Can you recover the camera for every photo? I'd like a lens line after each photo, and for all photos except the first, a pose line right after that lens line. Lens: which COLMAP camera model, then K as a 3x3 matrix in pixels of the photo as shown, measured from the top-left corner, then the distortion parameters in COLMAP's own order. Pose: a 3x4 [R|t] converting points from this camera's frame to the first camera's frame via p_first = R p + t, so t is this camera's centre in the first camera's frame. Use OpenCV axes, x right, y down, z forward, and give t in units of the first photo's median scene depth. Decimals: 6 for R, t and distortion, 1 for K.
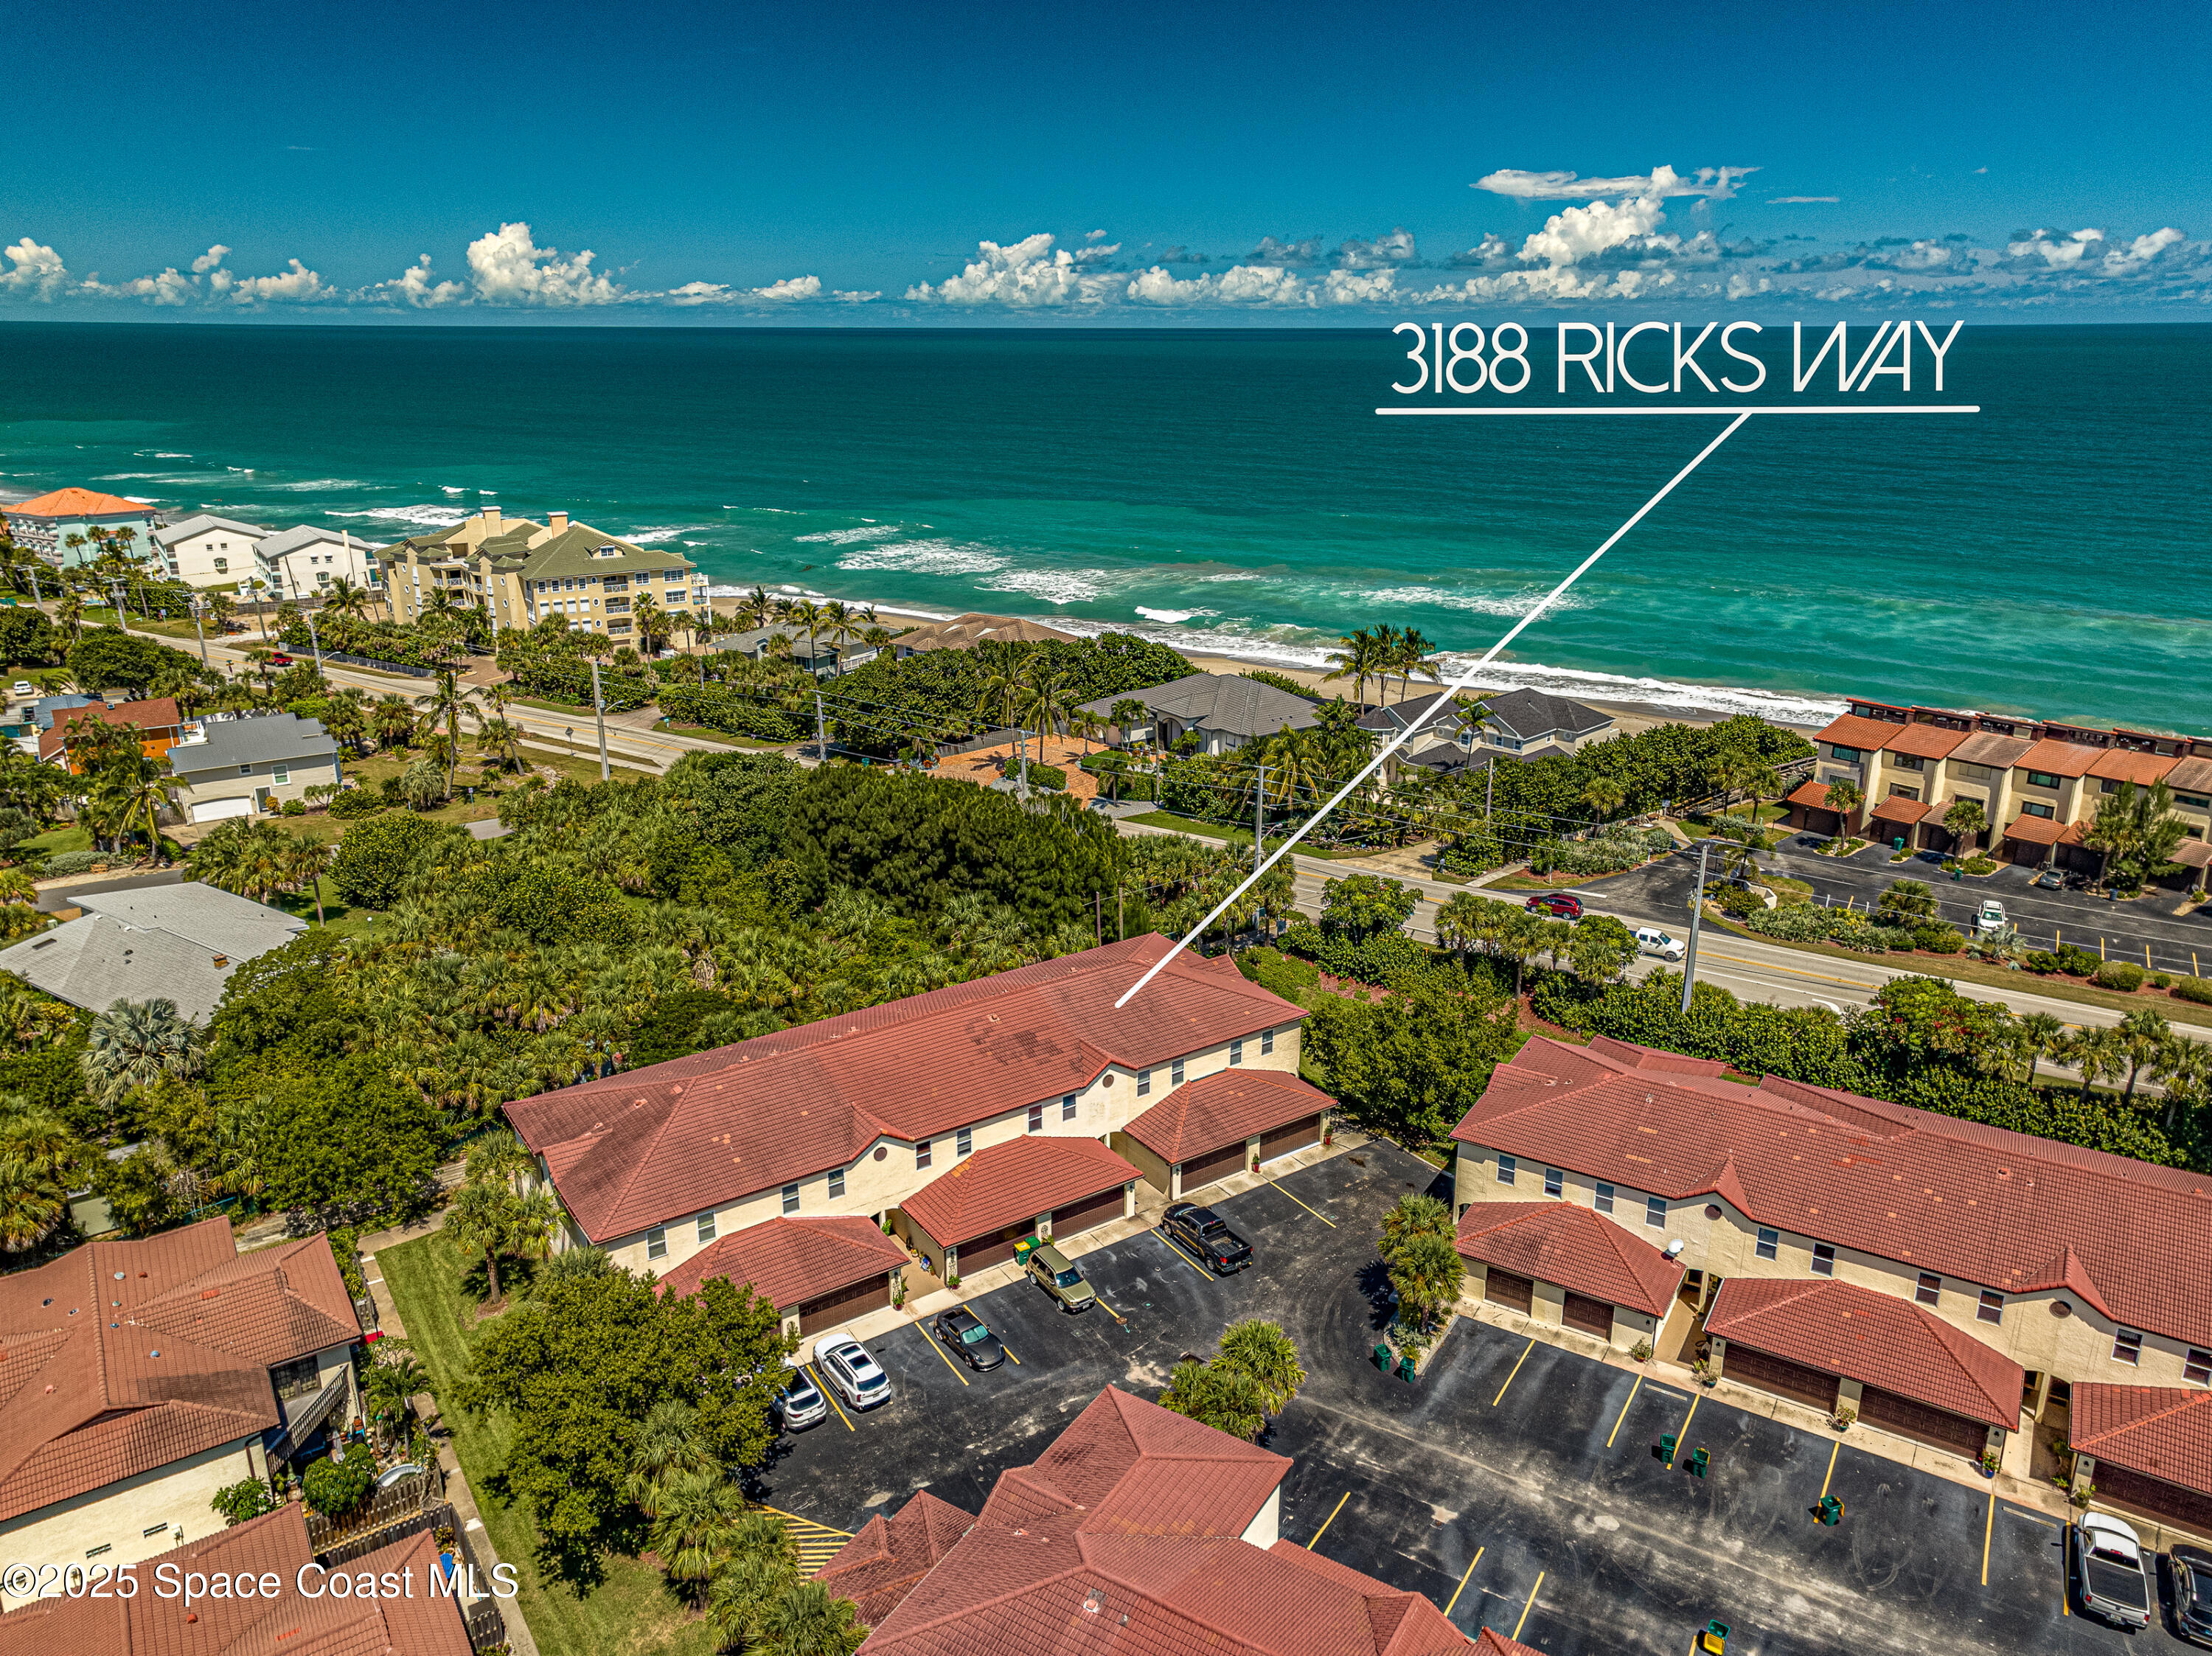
lens RADIAL K [[1545.0, 0, 1109.2], [0, 1545.0, 828.9], [0, 0, 1]] dist [0.019478, 0.002697]
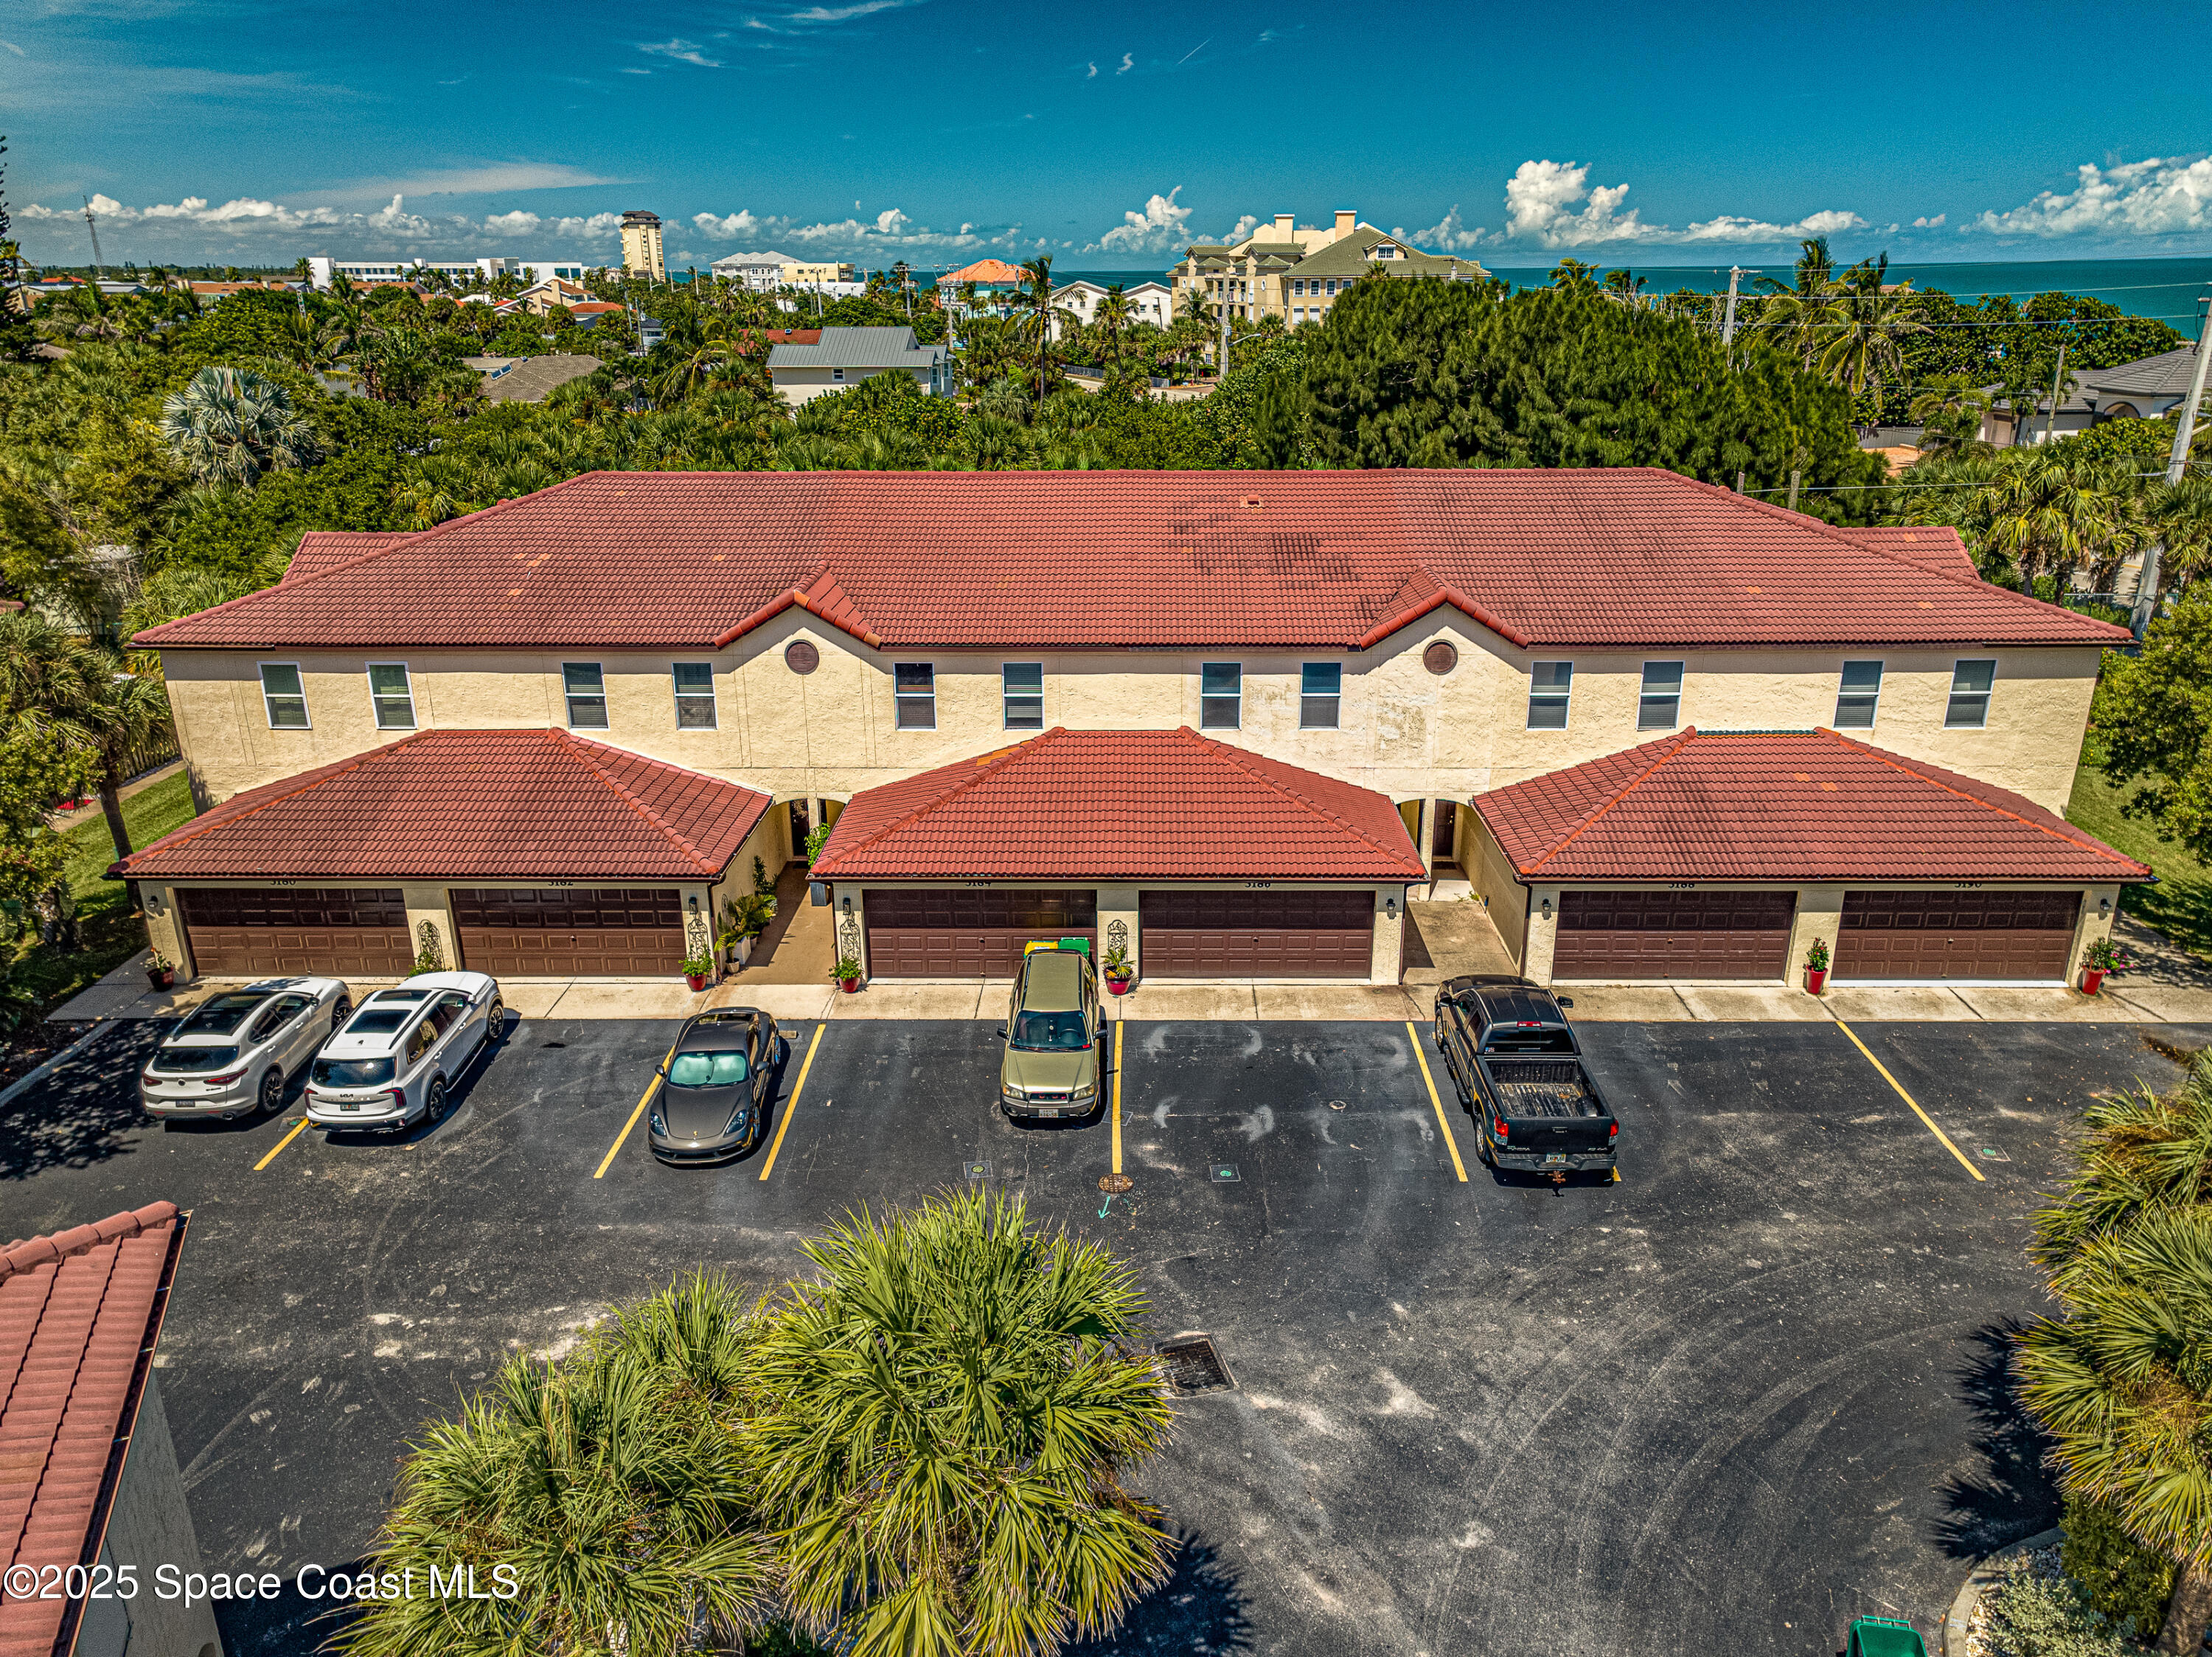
lens RADIAL K [[1545.1, 0, 1108.8], [0, 1545.1, 826.2], [0, 0, 1]] dist [0.019478, 0.002697]
pose [[0.815542, 0.194023, -0.545203, 0.151310], [-0.176403, 0.980632, 0.085108, 0.184152], [0.551156, 0.026767, 0.833973, 0.618126]]
